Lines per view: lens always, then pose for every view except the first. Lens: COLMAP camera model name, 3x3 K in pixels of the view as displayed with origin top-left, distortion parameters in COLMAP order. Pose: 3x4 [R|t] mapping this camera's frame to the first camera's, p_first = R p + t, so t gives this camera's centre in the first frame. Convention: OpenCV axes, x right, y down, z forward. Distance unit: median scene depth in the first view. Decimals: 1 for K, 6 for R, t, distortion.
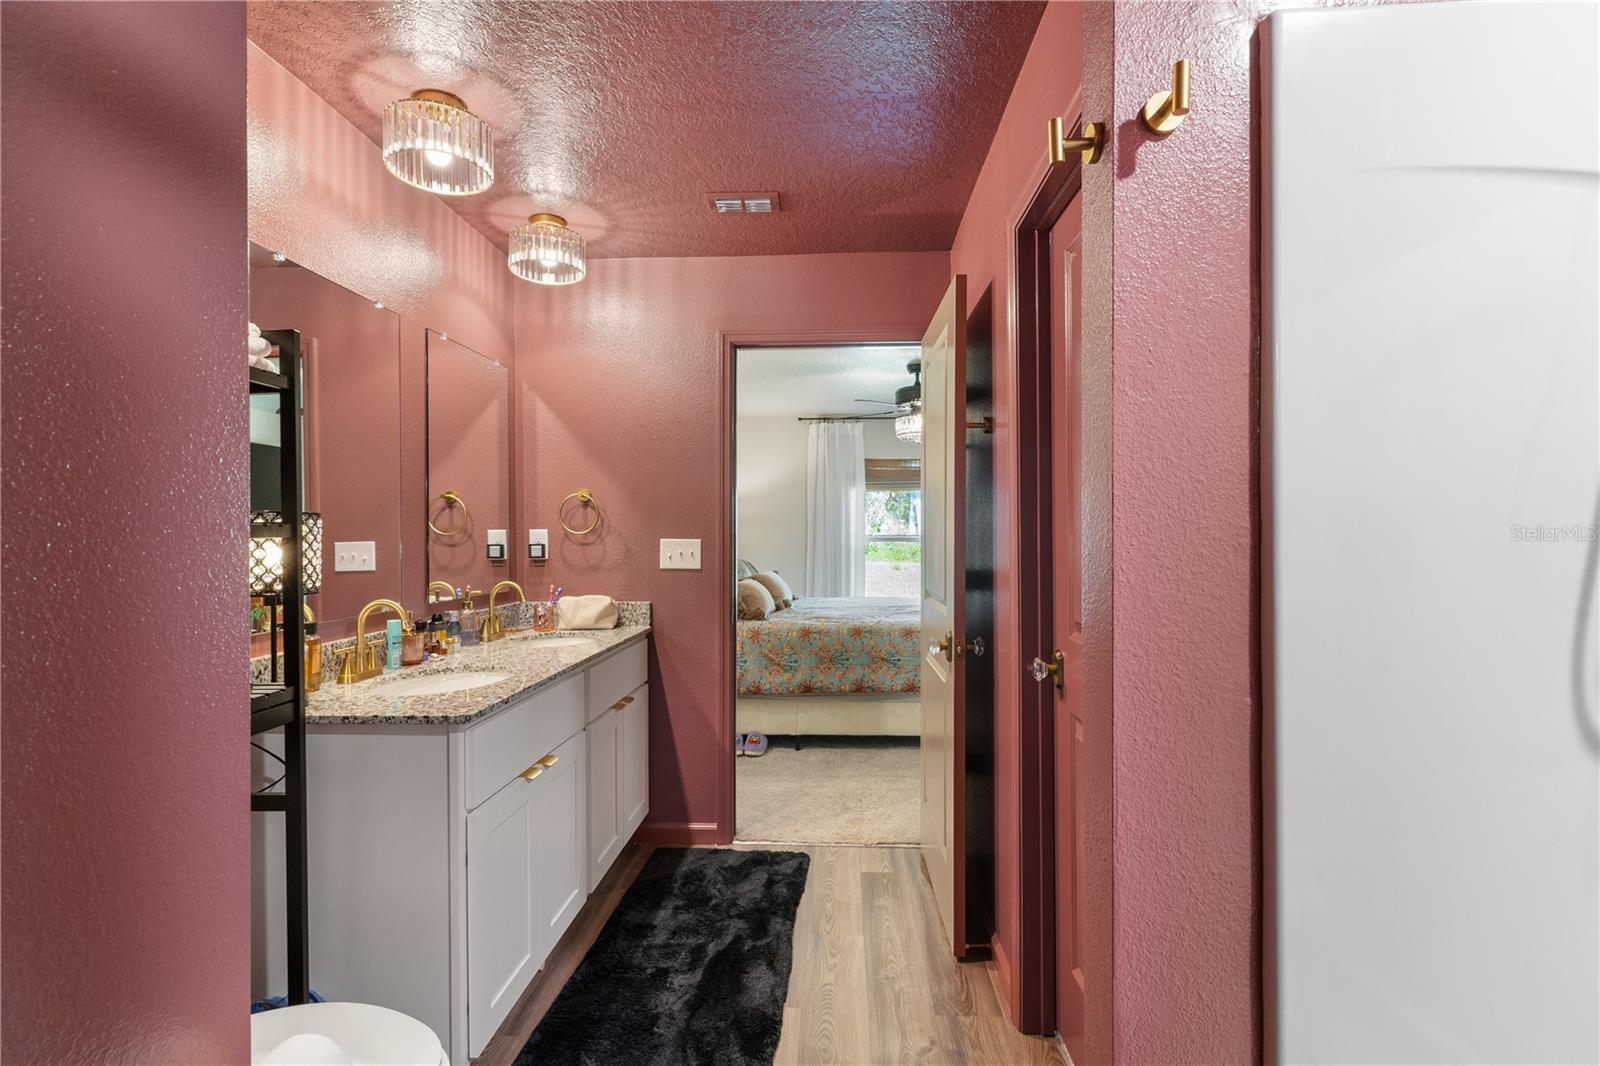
lens RADIAL K [[757.9, 0, 801.3], [0, 757.9, 541.5], [0, 0, 1]] dist [-0.000572, 0.000019]
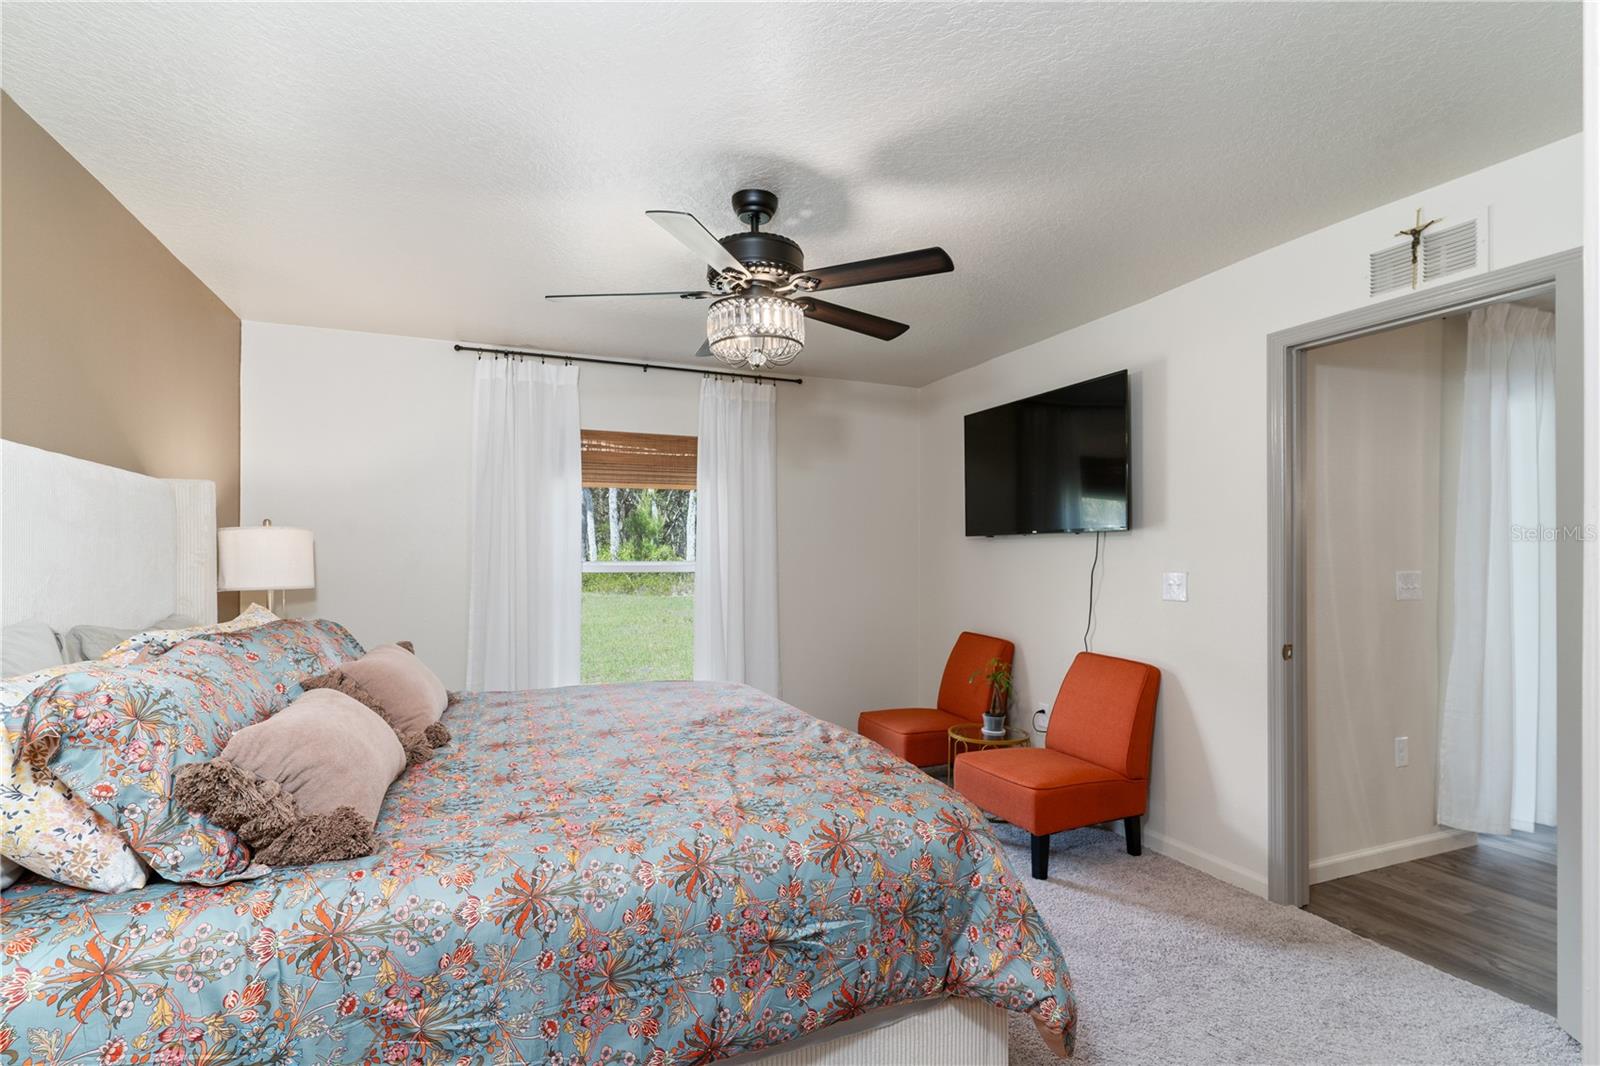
lens RADIAL K [[757.9, 0, 801.3], [0, 757.9, 541.5], [0, 0, 1]] dist [-0.000572, 0.000019]
pose [[0.897850, 0.010534, 0.440175, -0.017948], [0.003452, 0.999515, -0.030959, -0.006036], [-0.440287, 0.029316, 0.897378, 0.417737]]
